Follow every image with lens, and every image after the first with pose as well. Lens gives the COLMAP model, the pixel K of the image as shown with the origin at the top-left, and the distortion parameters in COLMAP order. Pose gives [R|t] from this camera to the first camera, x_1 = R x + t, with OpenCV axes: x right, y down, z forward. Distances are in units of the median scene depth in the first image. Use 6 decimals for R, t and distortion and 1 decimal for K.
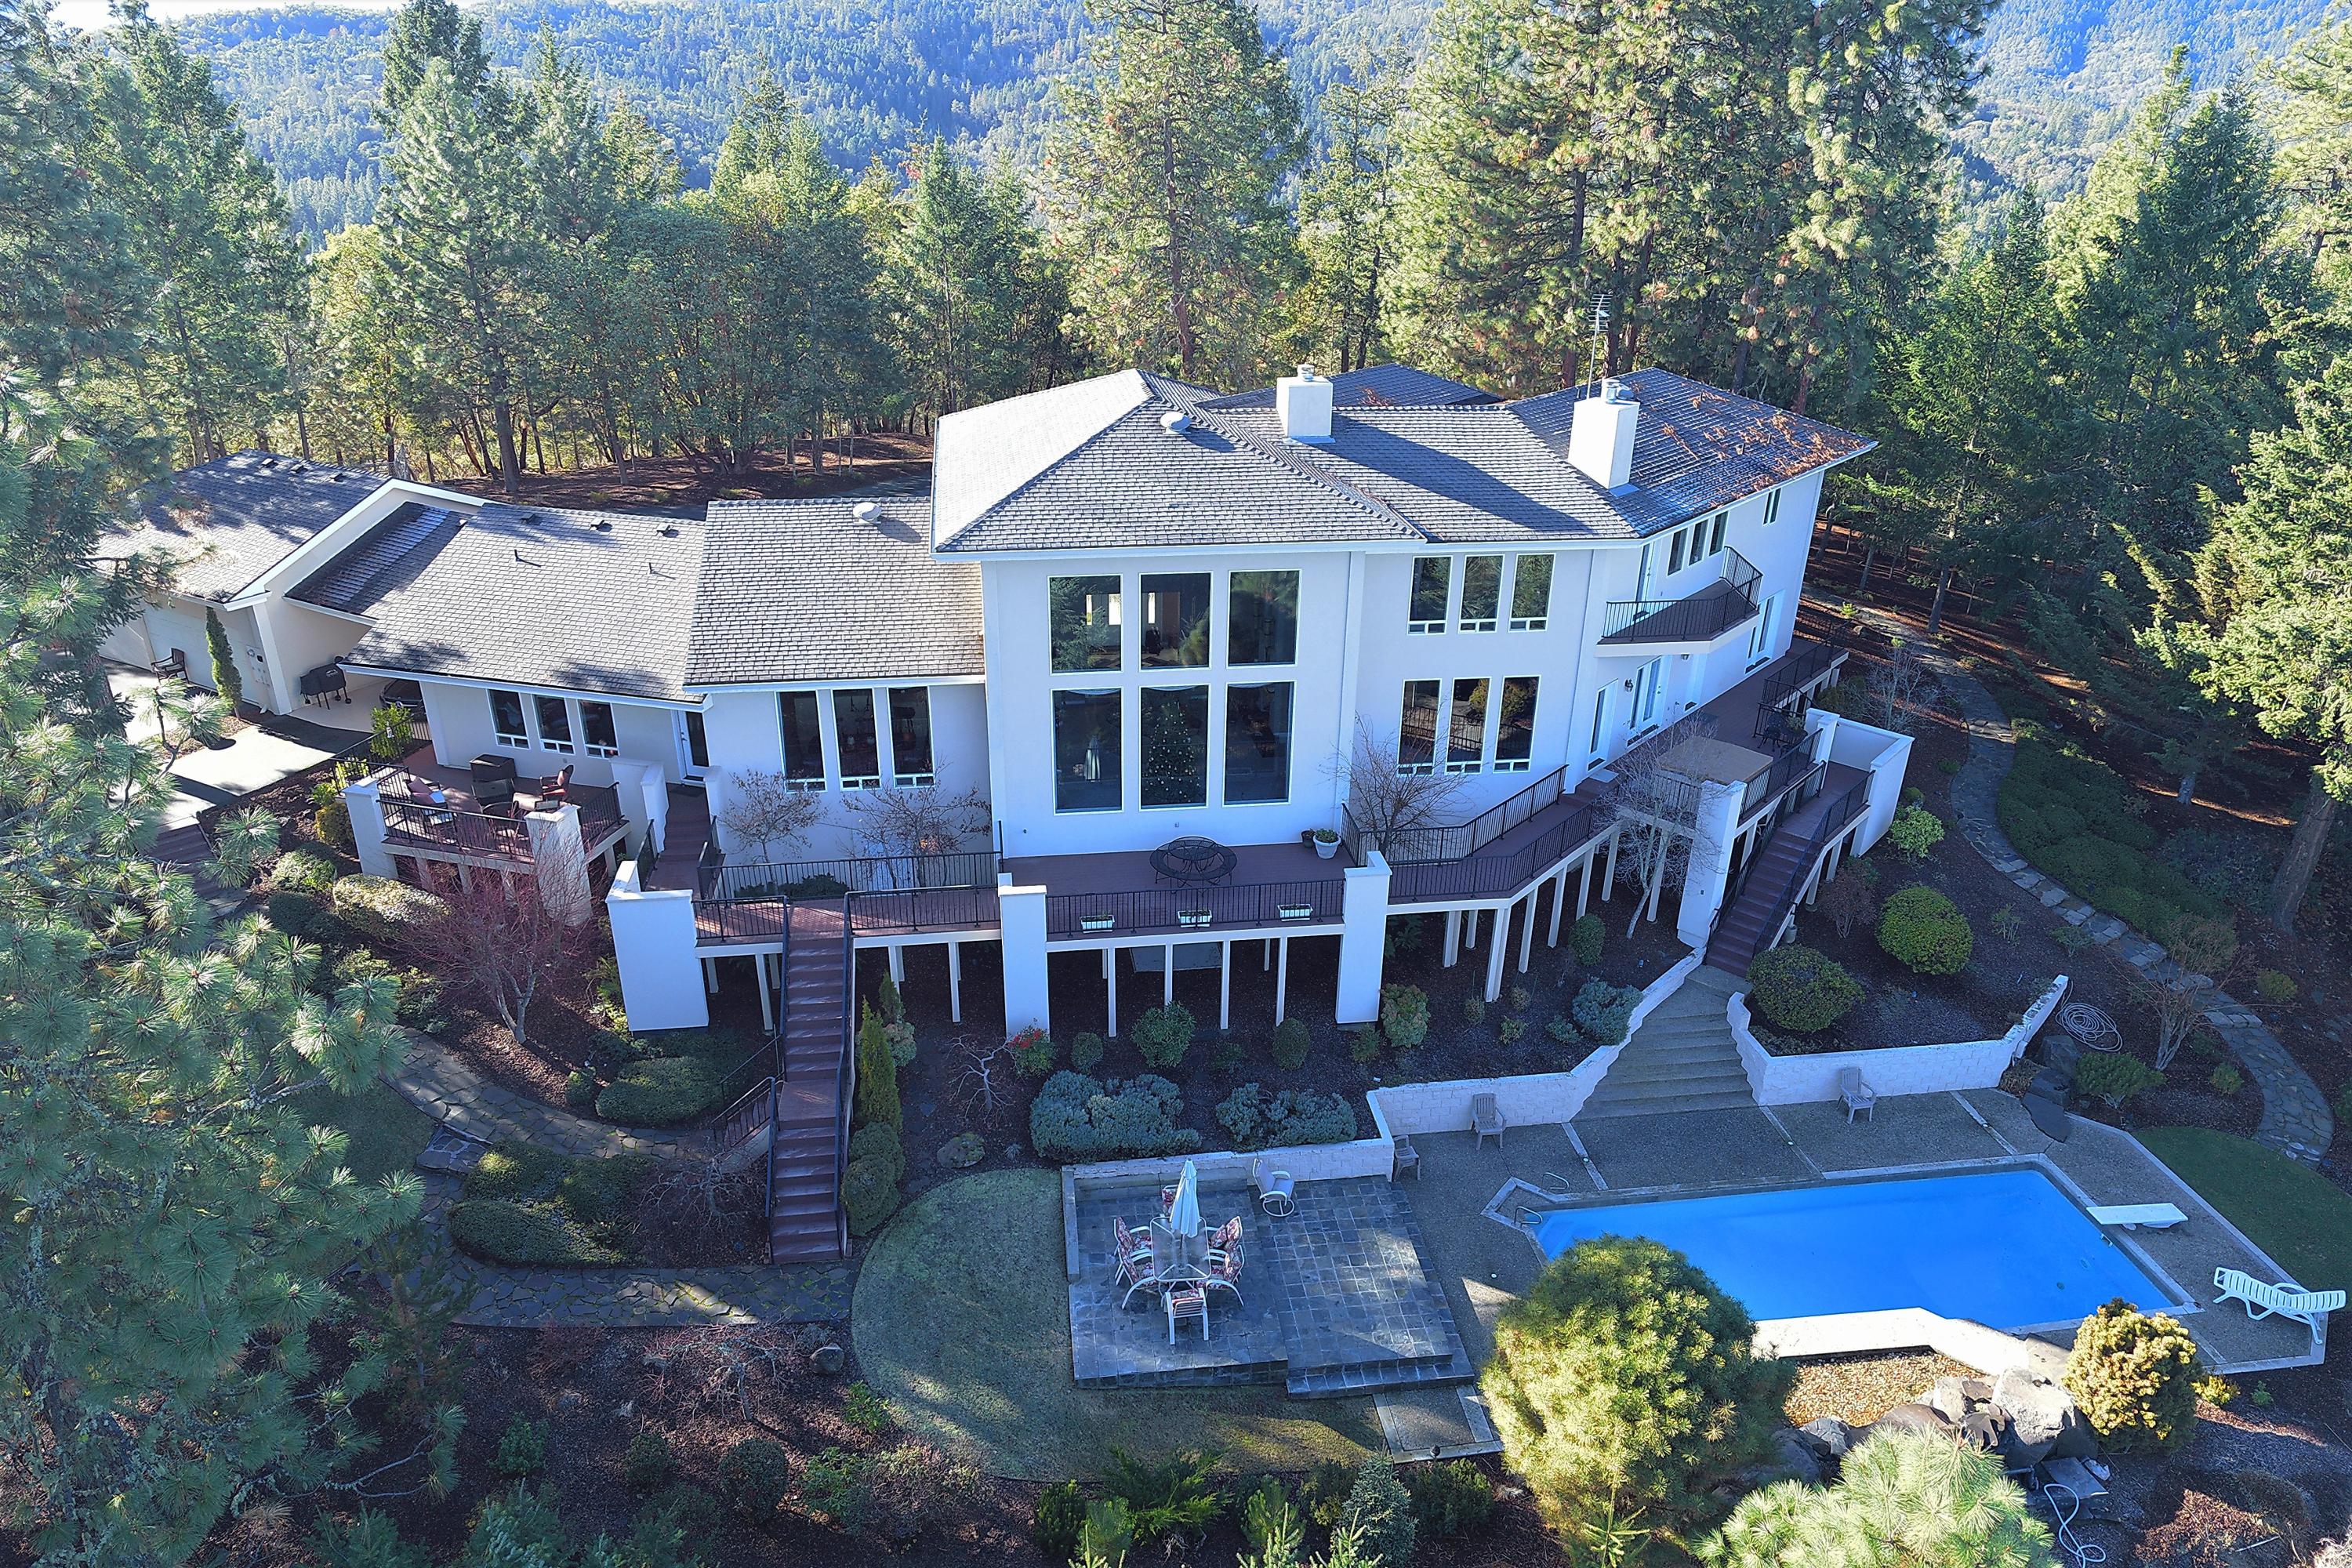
lens RADIAL K [[1499.9, 0, 1187.1], [0, 1499.9, 793.7], [0, 0, 1]] dist [0.003853, 0.000880]
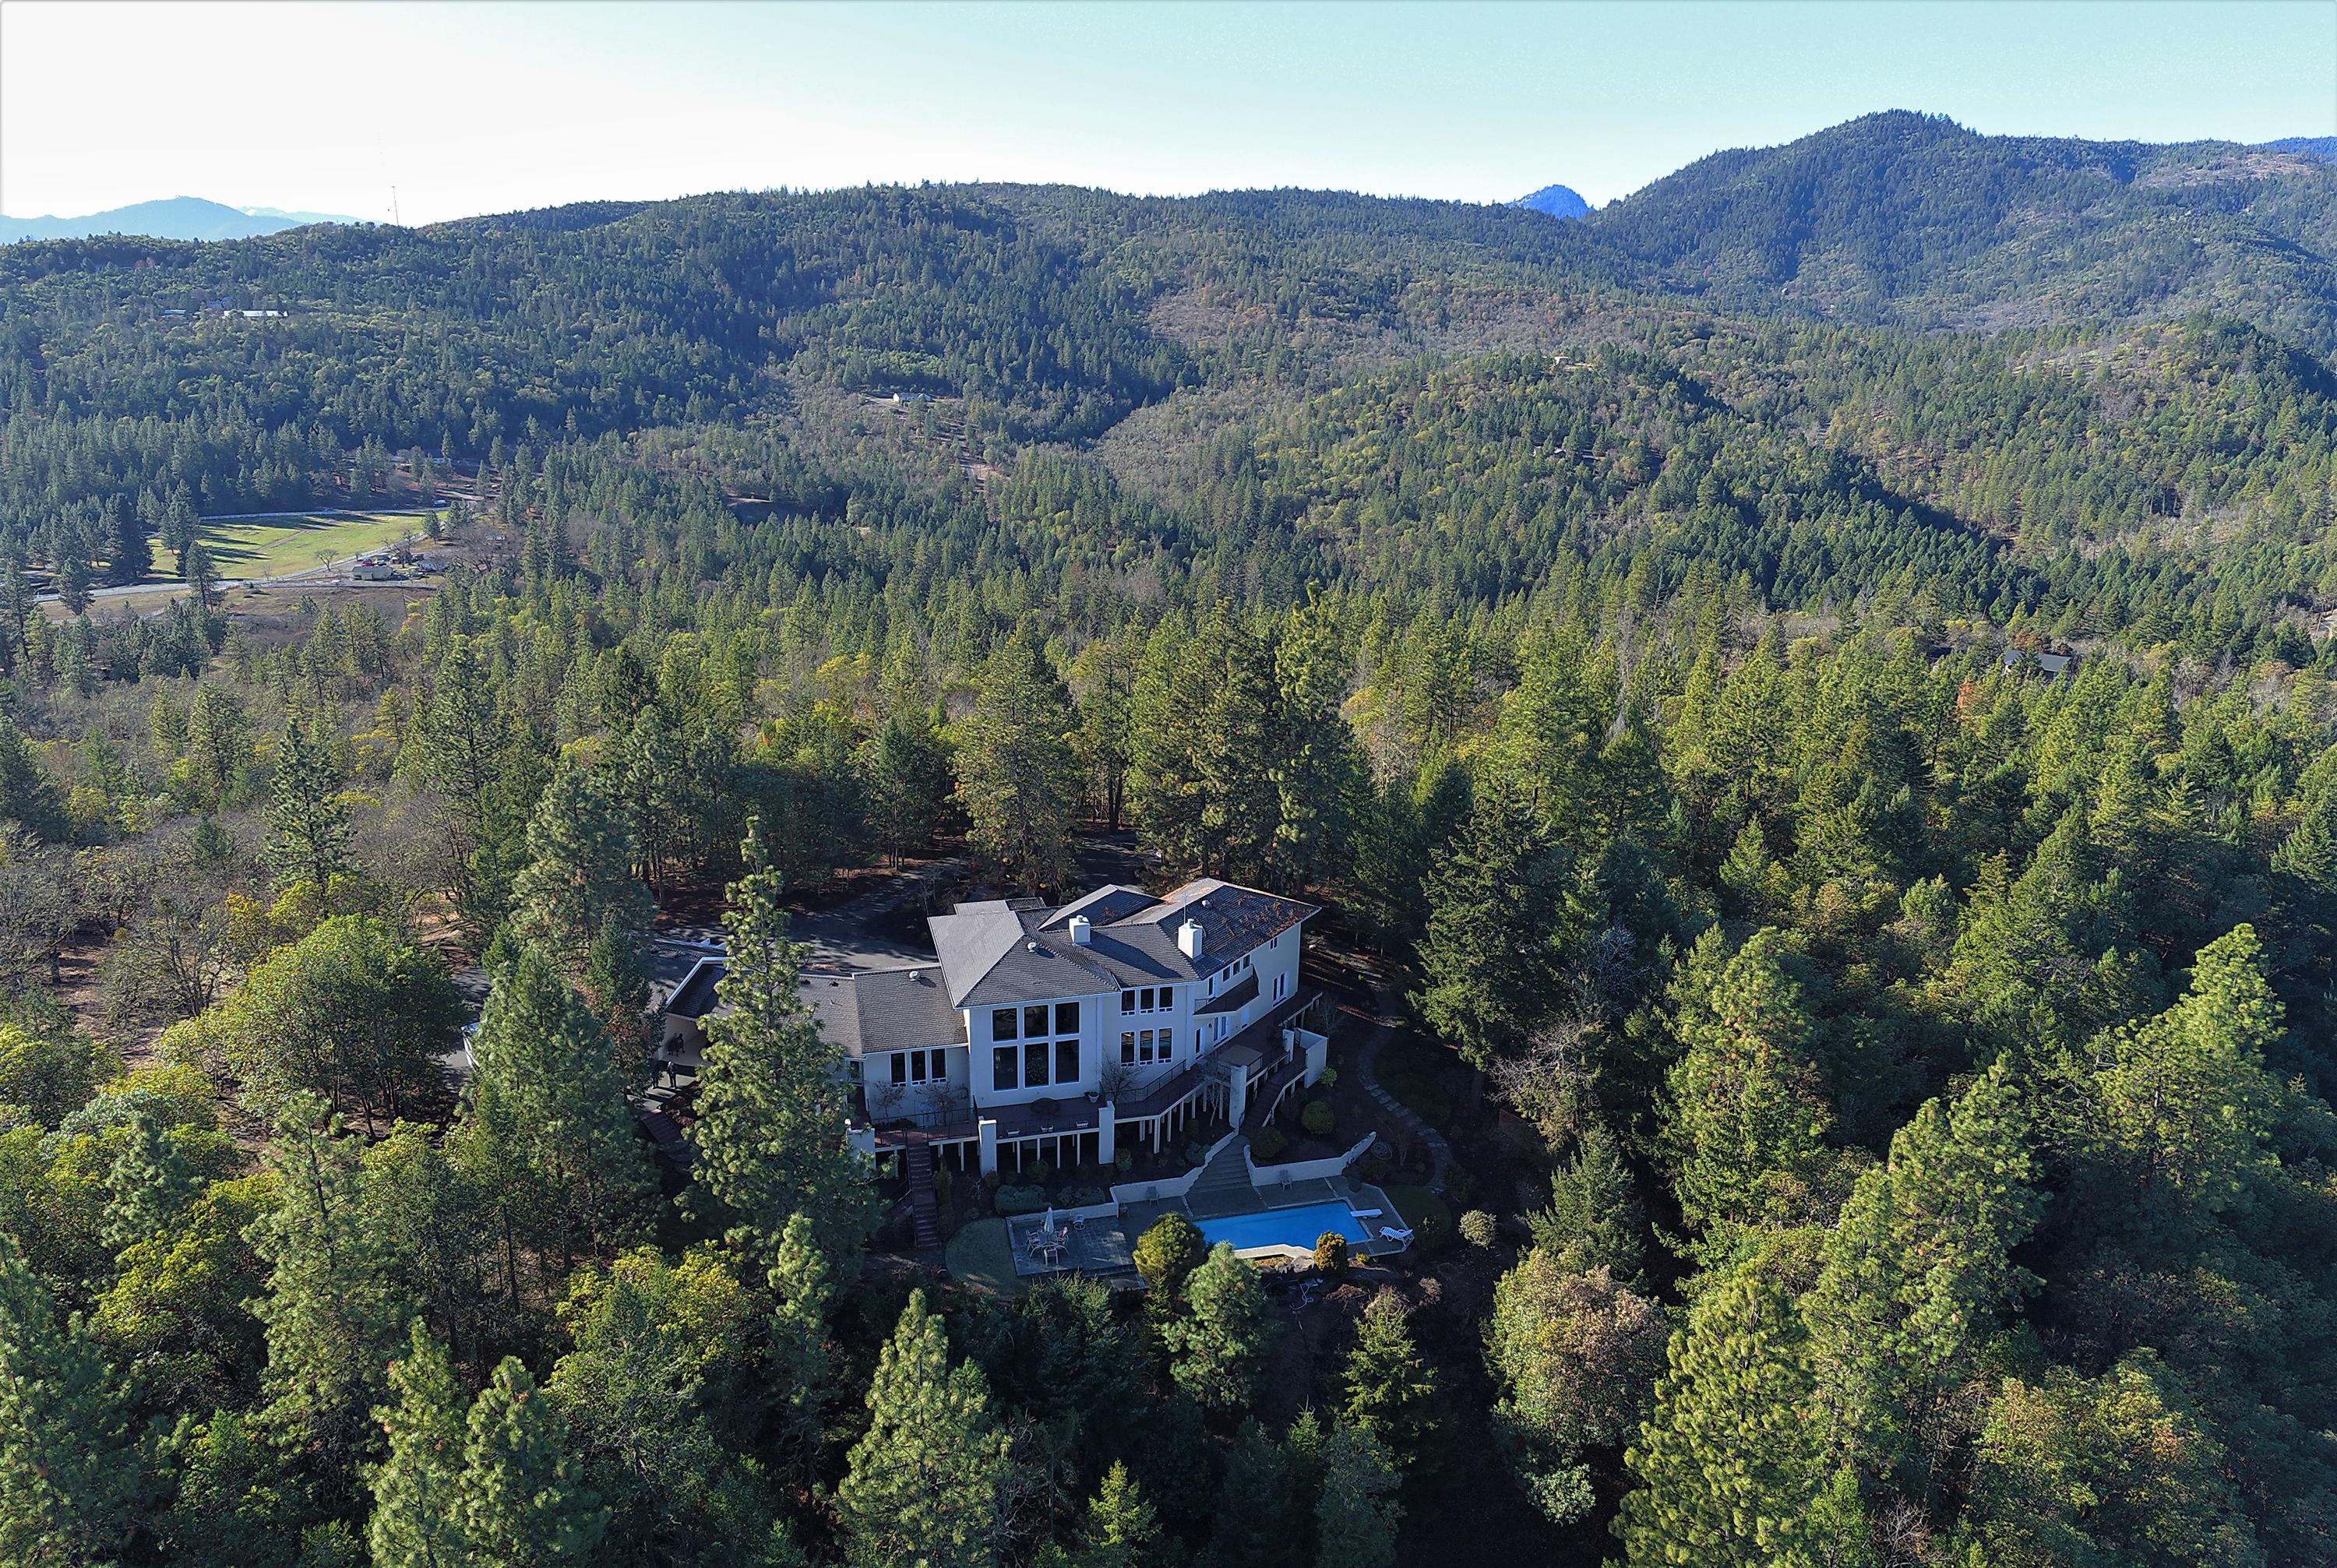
lens RADIAL K [[1560.4, 0, 1149.9], [0, 1560.4, 776.0], [0, 0, 1]] dist [-0.002986, 0.000236]
pose [[0.994511, -0.030888, 0.099971, -0.070065], [0.042668, 0.992105, -0.117927, -0.205892], [-0.095539, 0.121545, 0.987977, -1.865958]]
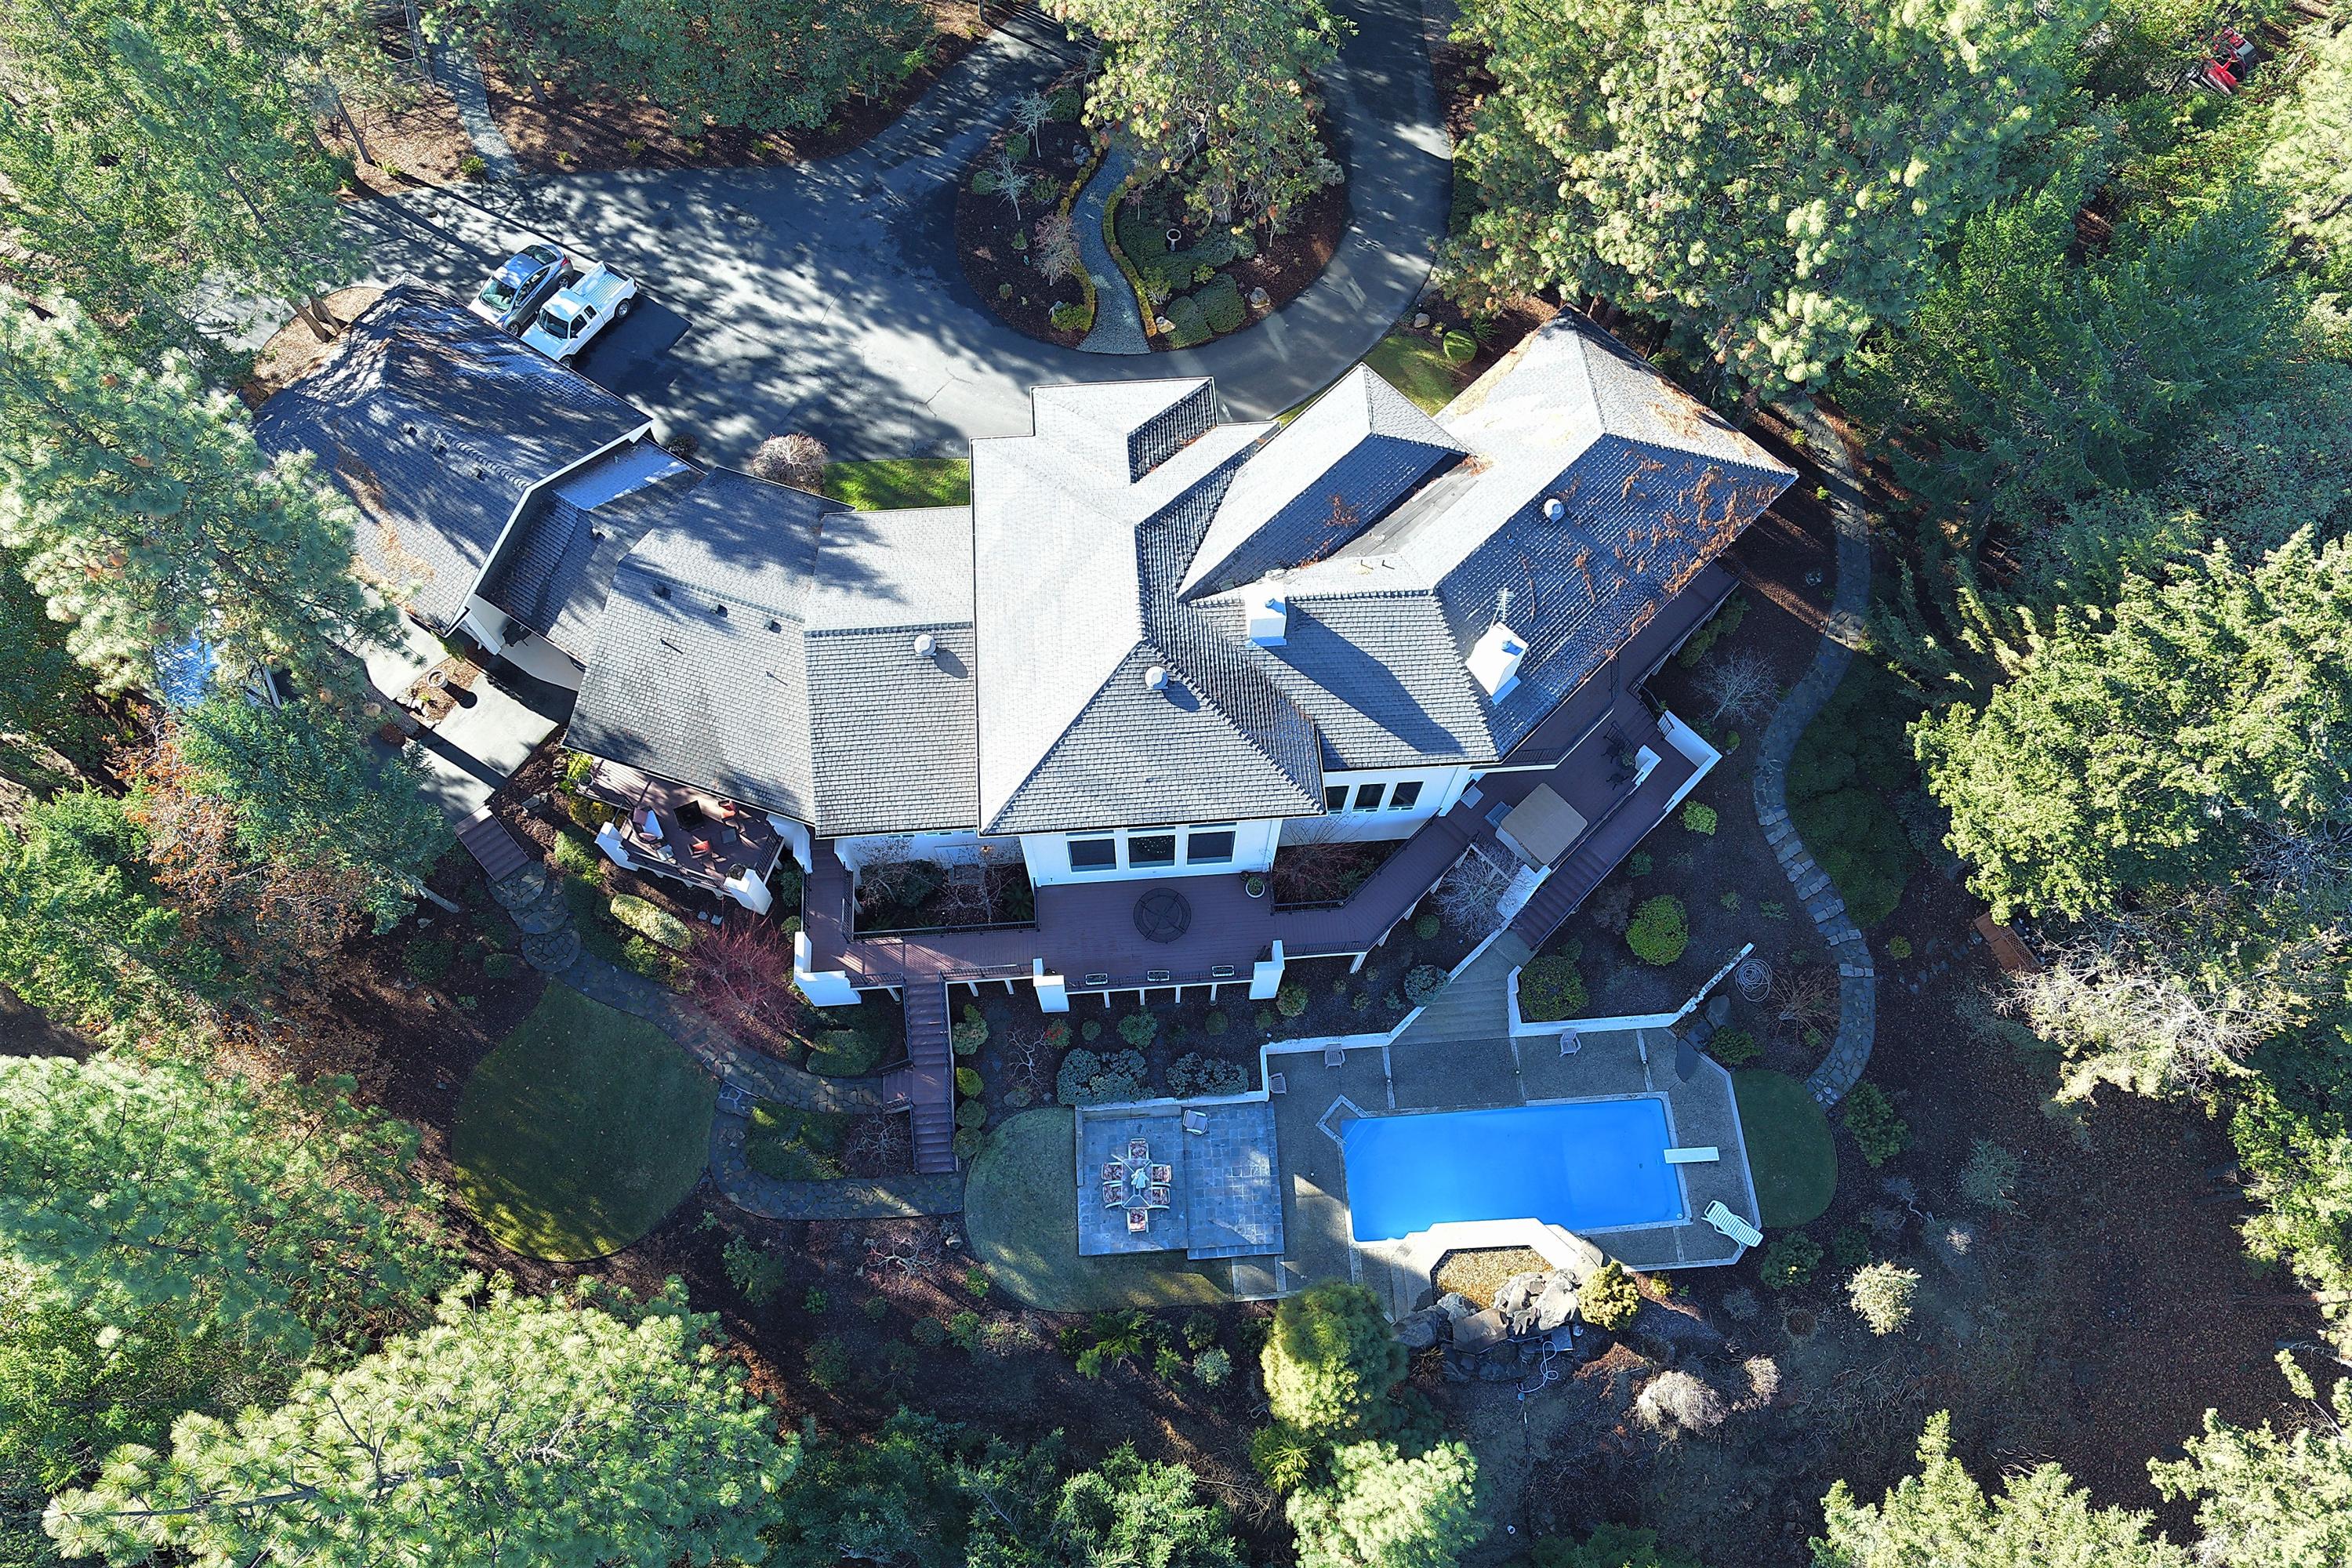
lens RADIAL K [[1501.2, 0, 1180.9], [0, 1501.2, 811.9], [0, 0, 1]] dist [0.003767, 0.000718]
pose [[0.997626, 0.064280, -0.024727, 0.051963], [-0.030171, 0.730646, 0.682090, -1.030876], [0.061911, -0.679724, 0.730850, -0.033501]]
